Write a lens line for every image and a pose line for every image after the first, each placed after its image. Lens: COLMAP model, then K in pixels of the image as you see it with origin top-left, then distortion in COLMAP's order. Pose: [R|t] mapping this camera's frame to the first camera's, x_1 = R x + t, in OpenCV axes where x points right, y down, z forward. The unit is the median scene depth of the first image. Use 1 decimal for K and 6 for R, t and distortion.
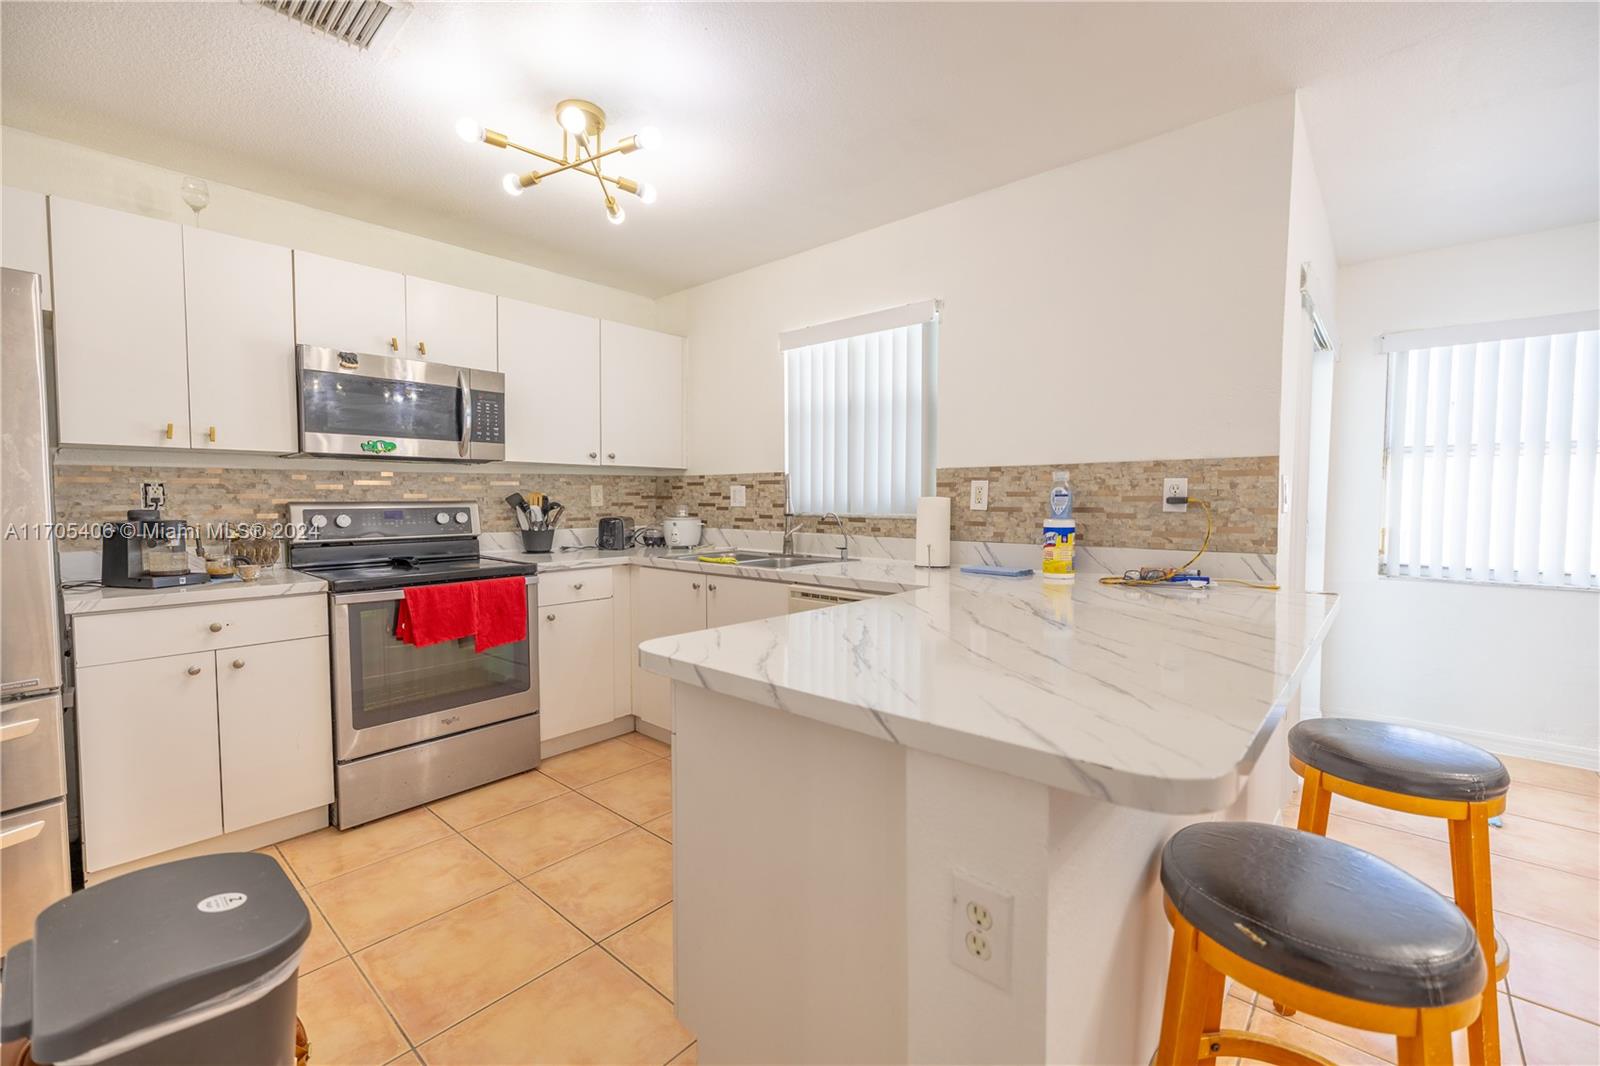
lens RADIAL K [[677.7, 0, 795.1], [0, 677.7, 529.9], [0, 0, 1]] dist [0.006910, 0.000191]
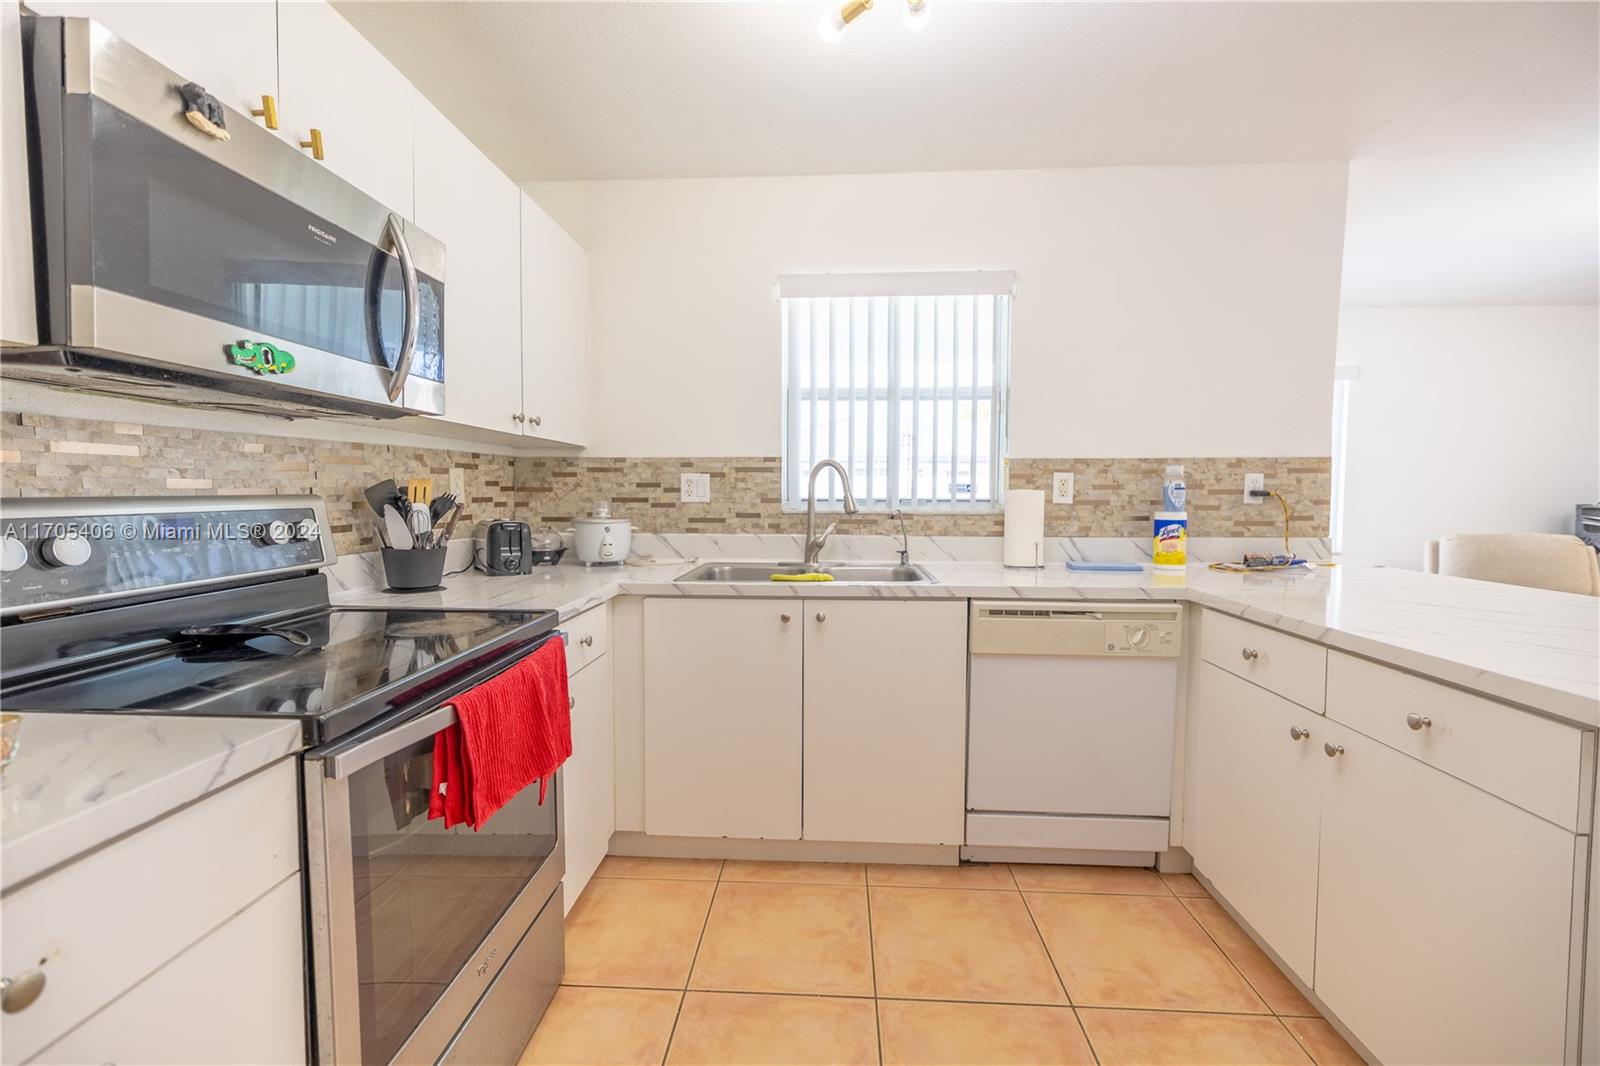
lens RADIAL K [[677.7, 0, 798.3], [0, 677.7, 529.0], [0, 0, 1]] dist [0.006910, 0.000191]
pose [[0.780134, -0.032685, 0.624759, -0.557070], [0.027720, 0.999459, 0.017674, -0.018862], [-0.624999, 0.003530, 0.780618, 0.444094]]
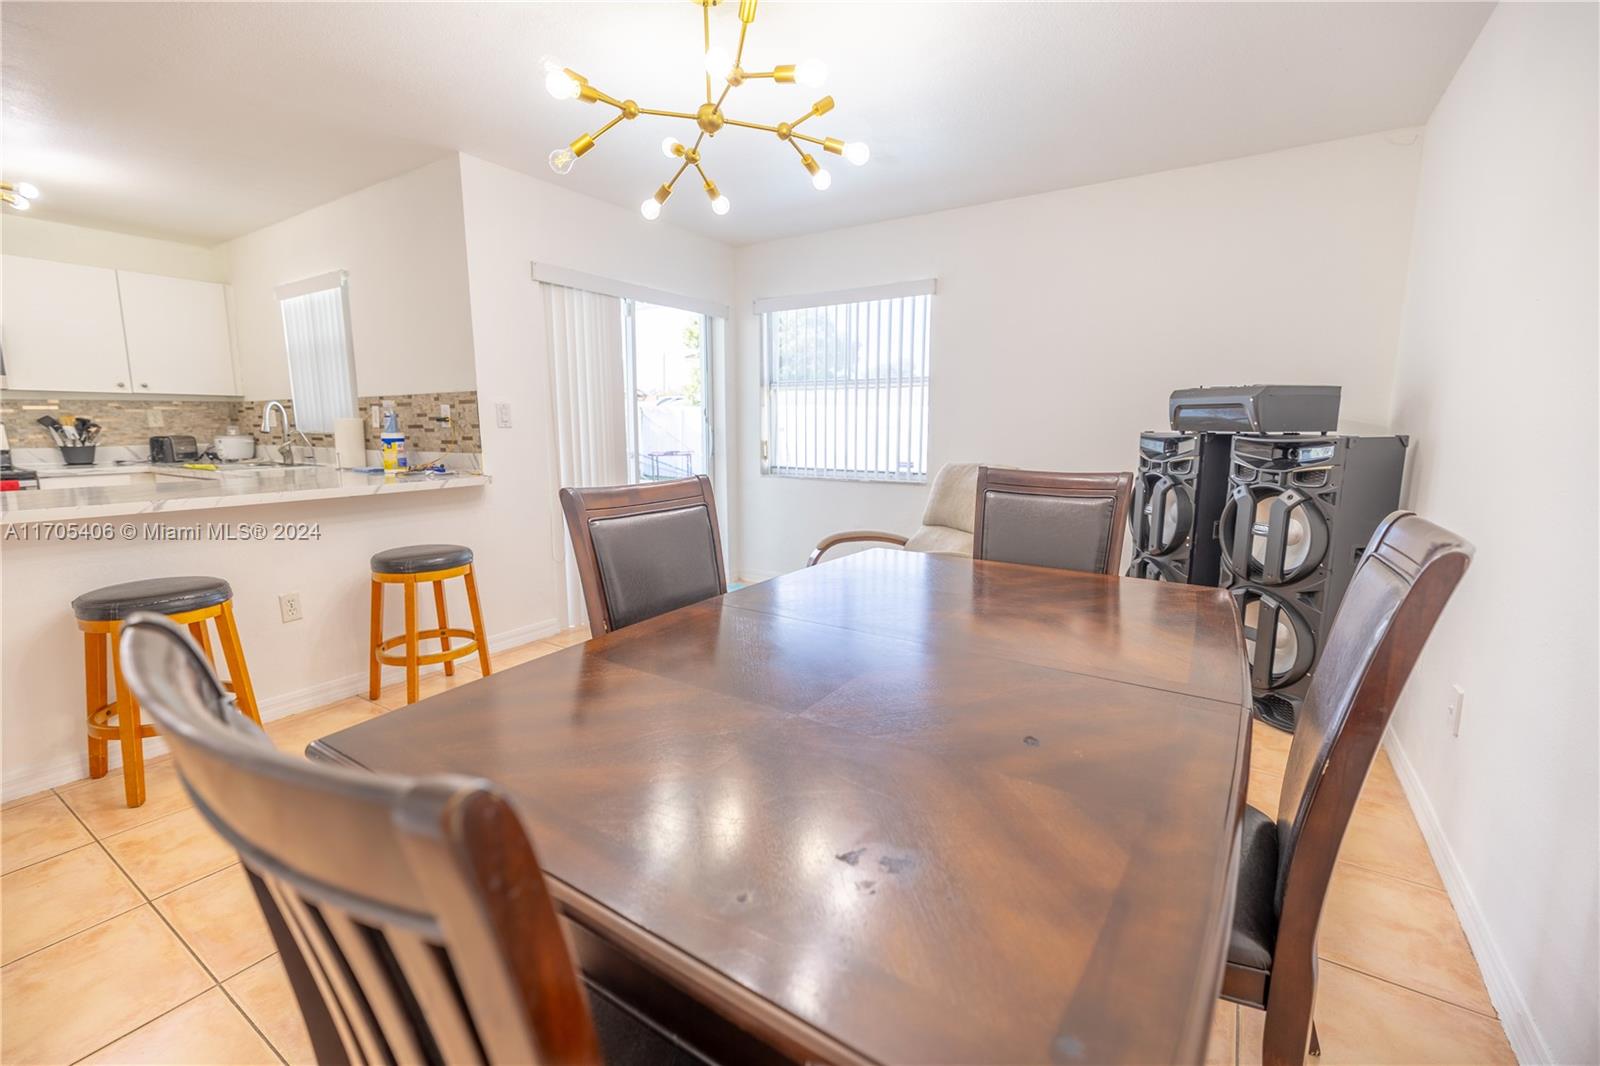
lens RADIAL K [[677.7, 0, 791.0], [0, 677.7, 526.5], [0, 0, 1]] dist [0.006910, 0.000191]
pose [[0.989046, -0.026137, 0.145273, 0.827464], [0.010805, 0.994377, 0.105343, 0.032831], [-0.147210, -0.102619, 0.983768, -0.486056]]
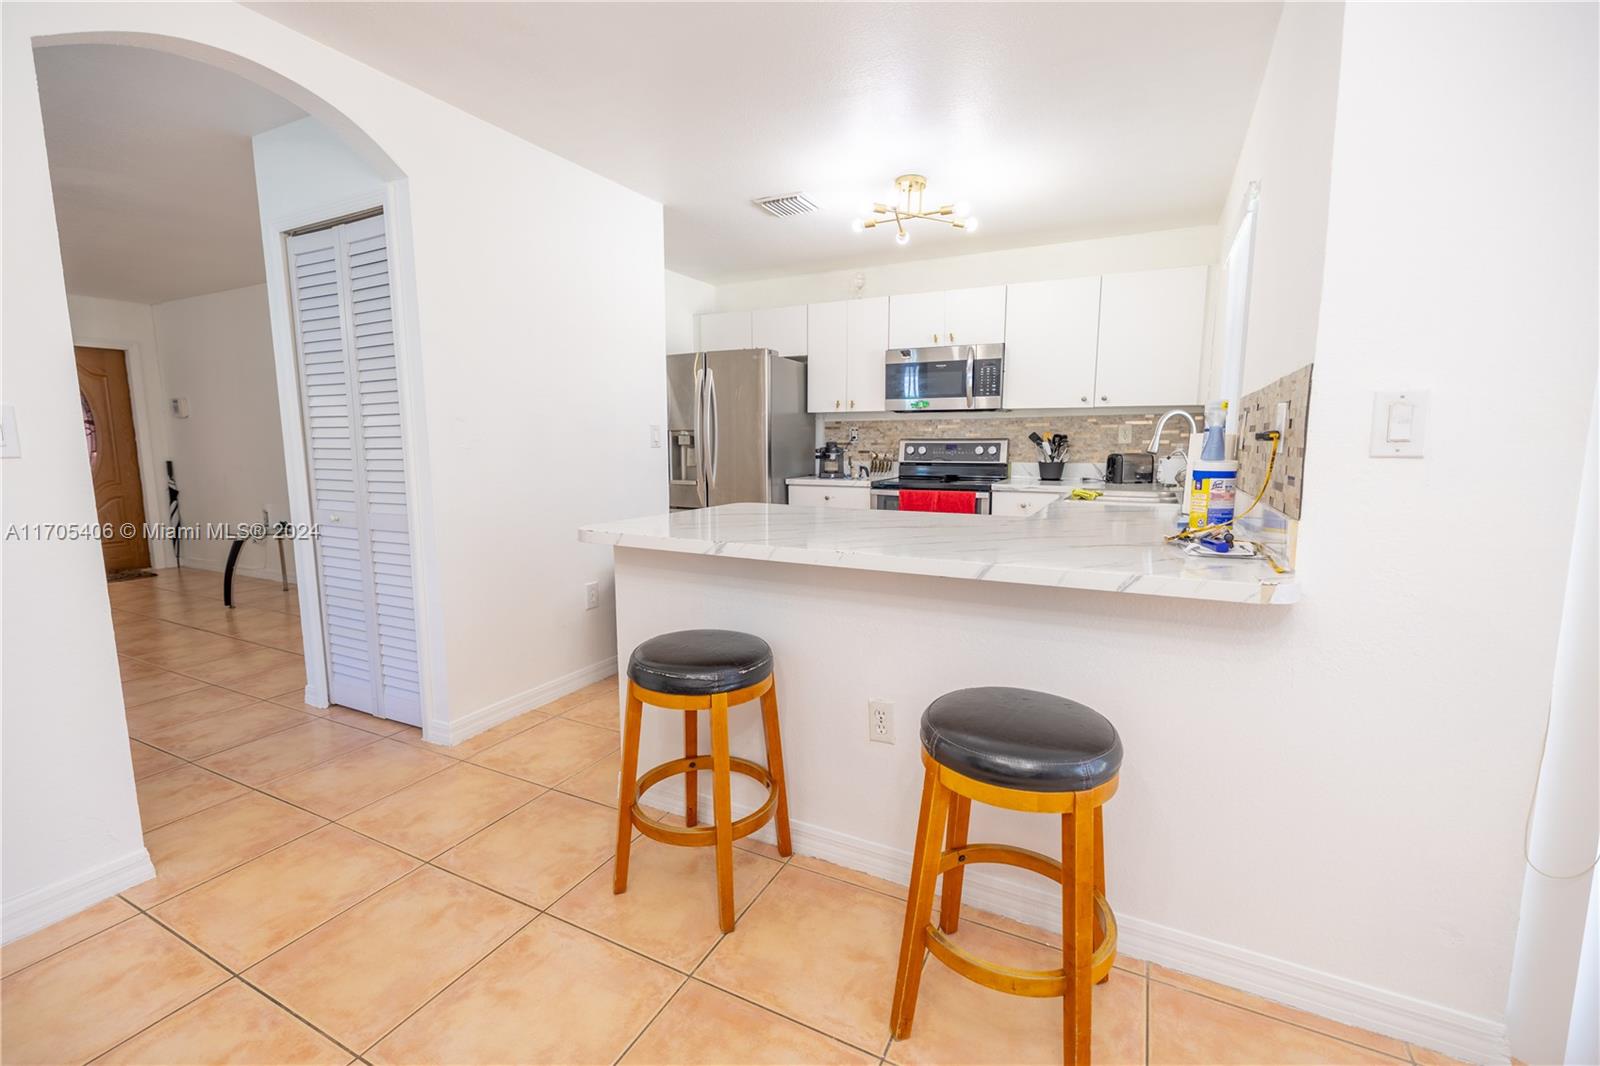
lens RADIAL K [[677.7, 0, 803.0], [0, 677.7, 534.2], [0, 0, 1]] dist [0.006910, 0.000191]
pose [[0.260033, 0.135851, -0.955995, 0.830147], [-0.045995, 0.990672, 0.128268, -0.008313], [0.964504, 0.010617, 0.263856, 0.267647]]
